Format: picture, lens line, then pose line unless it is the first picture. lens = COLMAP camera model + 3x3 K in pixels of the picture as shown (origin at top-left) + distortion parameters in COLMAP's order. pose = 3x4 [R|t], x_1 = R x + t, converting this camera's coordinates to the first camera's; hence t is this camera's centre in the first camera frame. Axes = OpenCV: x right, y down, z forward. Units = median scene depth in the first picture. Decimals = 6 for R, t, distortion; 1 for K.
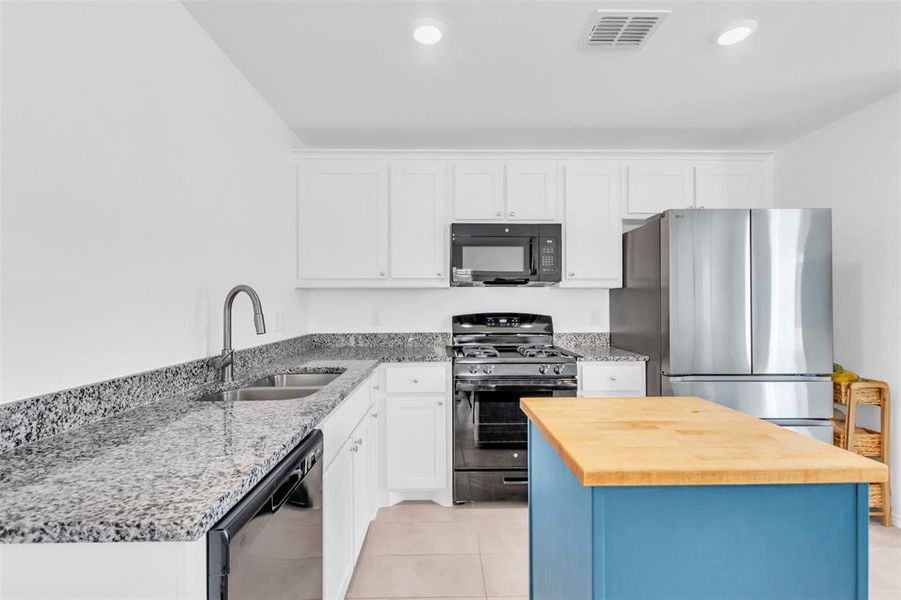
lens RADIAL K [[414.5, 0, 449.0], [0, 414.5, 303.7], [0, 0, 1]] dist [0.001764, -0.000606]
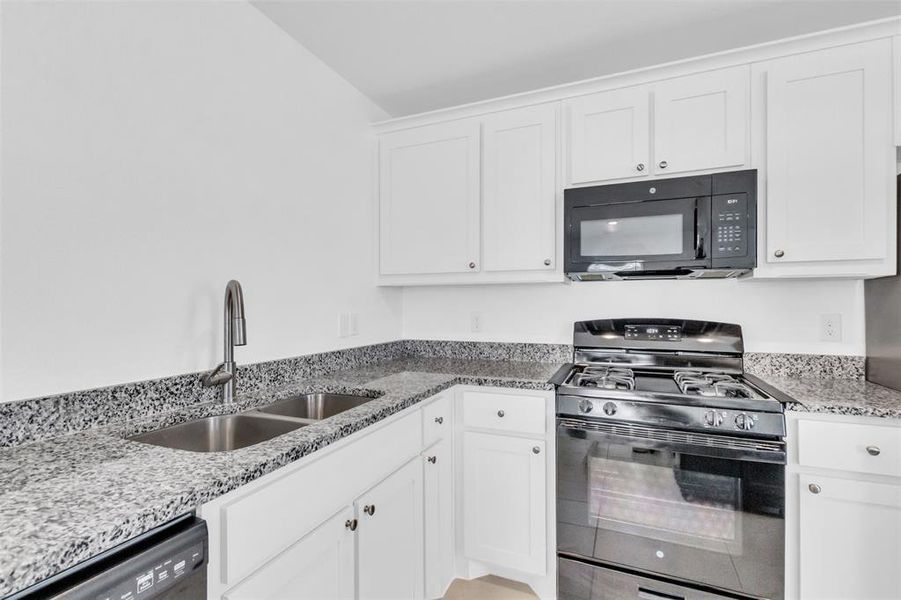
lens RADIAL K [[414.5, 0, 449.0], [0, 414.5, 303.7], [0, 0, 1]] dist [0.001764, -0.000606]
pose [[0.912917, 0.000156, -0.408145, 0.113885], [-0.001047, 0.999998, -0.001959, -0.000331], [0.408143, 0.002216, 0.912915, 0.286349]]
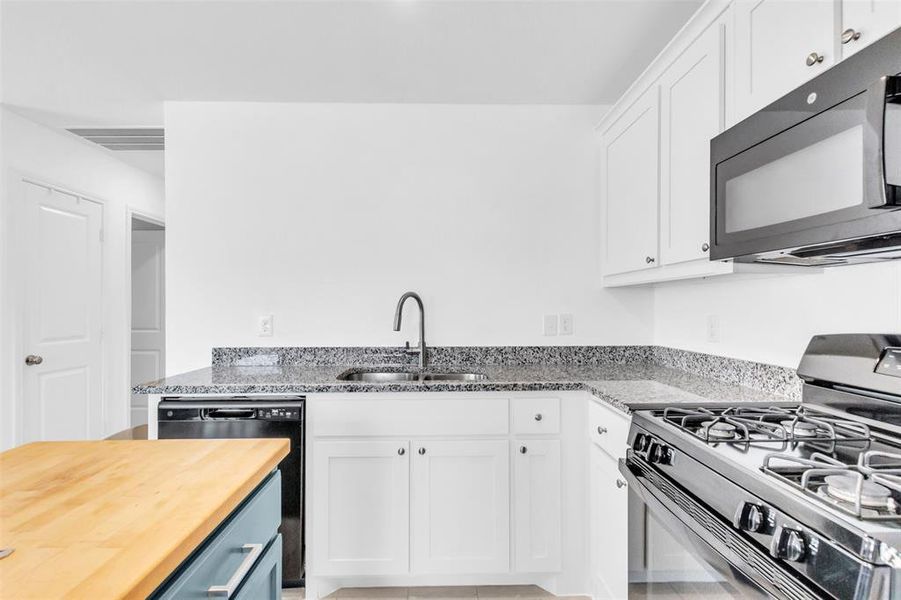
lens RADIAL K [[414.5, 0, 449.0], [0, 414.5, 303.7], [0, 0, 1]] dist [0.001764, -0.000606]
pose [[0.006389, -0.005771, -0.999963, 0.485586], [0.002038, 0.999981, -0.005758, -0.001208], [0.999978, -0.002002, 0.006401, 0.691684]]
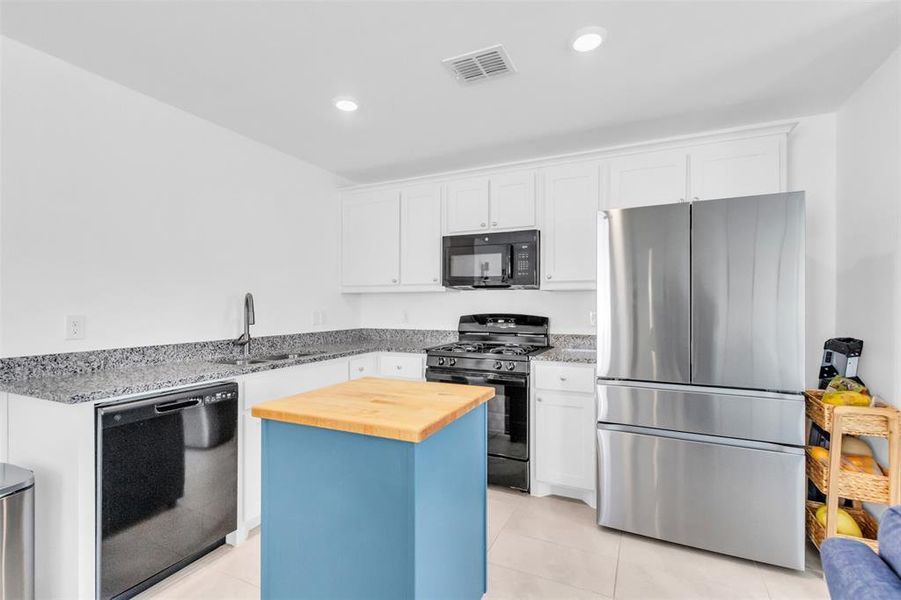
lens RADIAL K [[414.5, 0, 449.0], [0, 414.5, 303.7], [0, 0, 1]] dist [0.001764, -0.000606]
pose [[0.896197, 0.000567, -0.443657, 0.541108], [-0.001859, 0.999995, -0.002479, -0.001445], [0.443653, 0.003046, 0.896193, -0.039573]]
